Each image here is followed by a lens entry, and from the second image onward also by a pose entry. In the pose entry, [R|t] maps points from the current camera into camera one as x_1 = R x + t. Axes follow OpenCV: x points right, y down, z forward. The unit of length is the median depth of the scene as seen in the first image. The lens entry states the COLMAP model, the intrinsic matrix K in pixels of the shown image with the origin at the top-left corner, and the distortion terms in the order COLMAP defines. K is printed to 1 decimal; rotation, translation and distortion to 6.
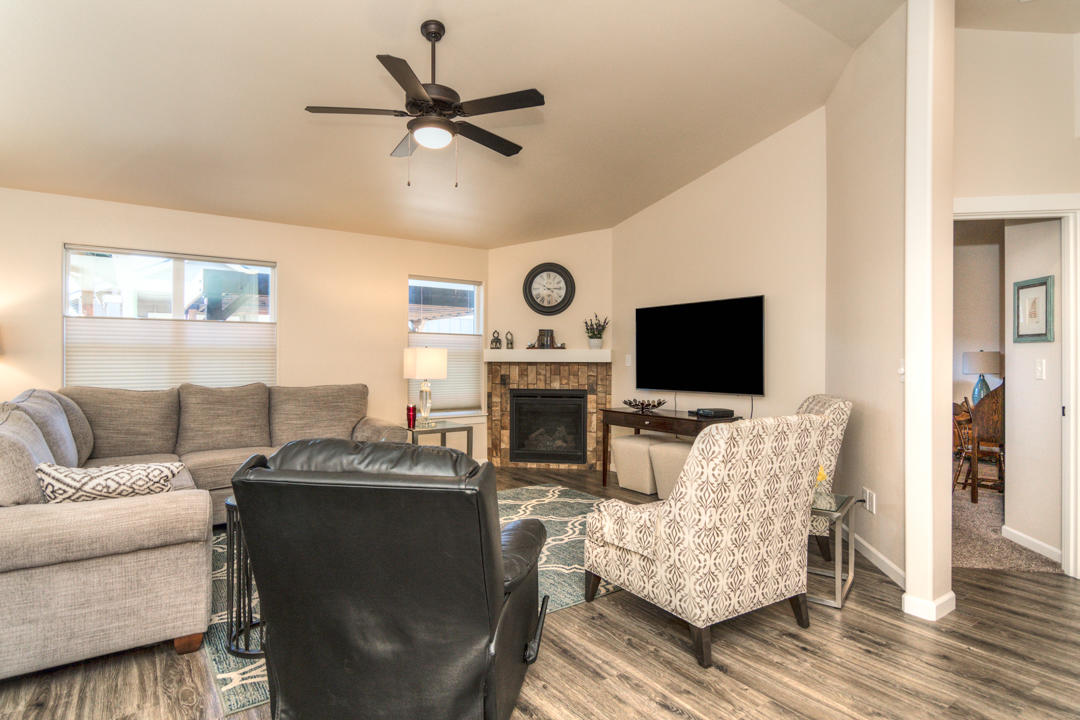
lens RADIAL K [[569.6, 0, 538.5], [0, 569.6, 358.6], [0, 0, 1]] dist [-0.003405, 0.001366]
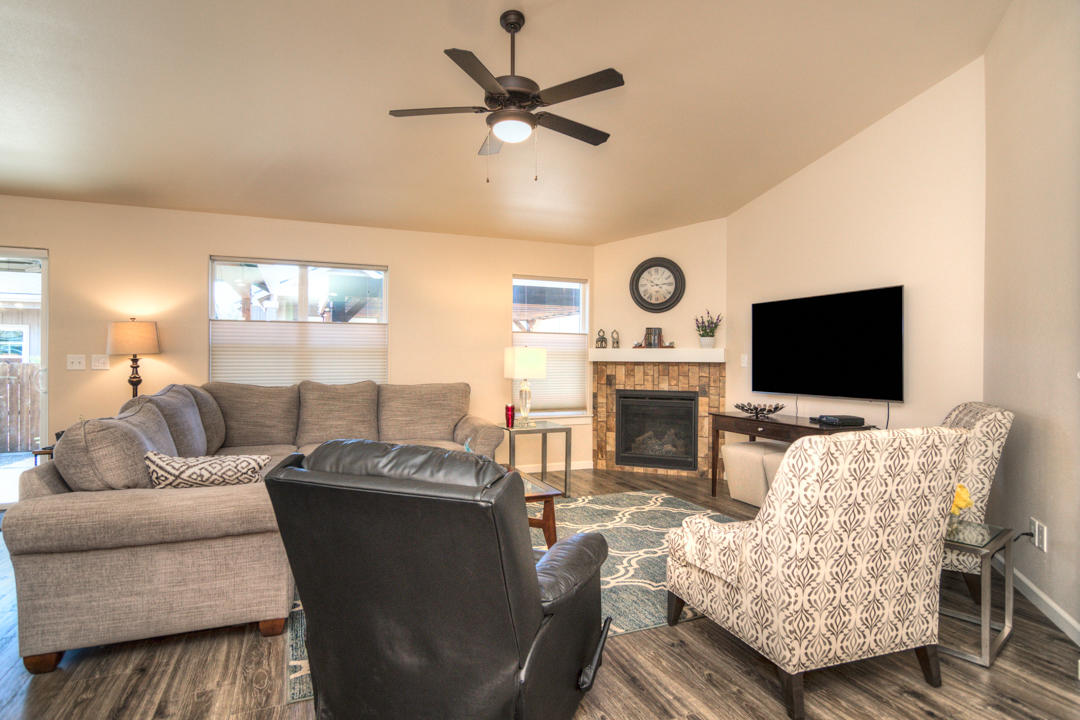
lens RADIAL K [[569.6, 0, 538.5], [0, 569.6, 358.6], [0, 0, 1]] dist [-0.003405, 0.001366]
pose [[0.974755, 0.002428, -0.223264, 0.087842], [-0.002207, 0.999997, 0.001241, -0.000471], [0.223267, -0.000717, 0.974757, 0.068896]]
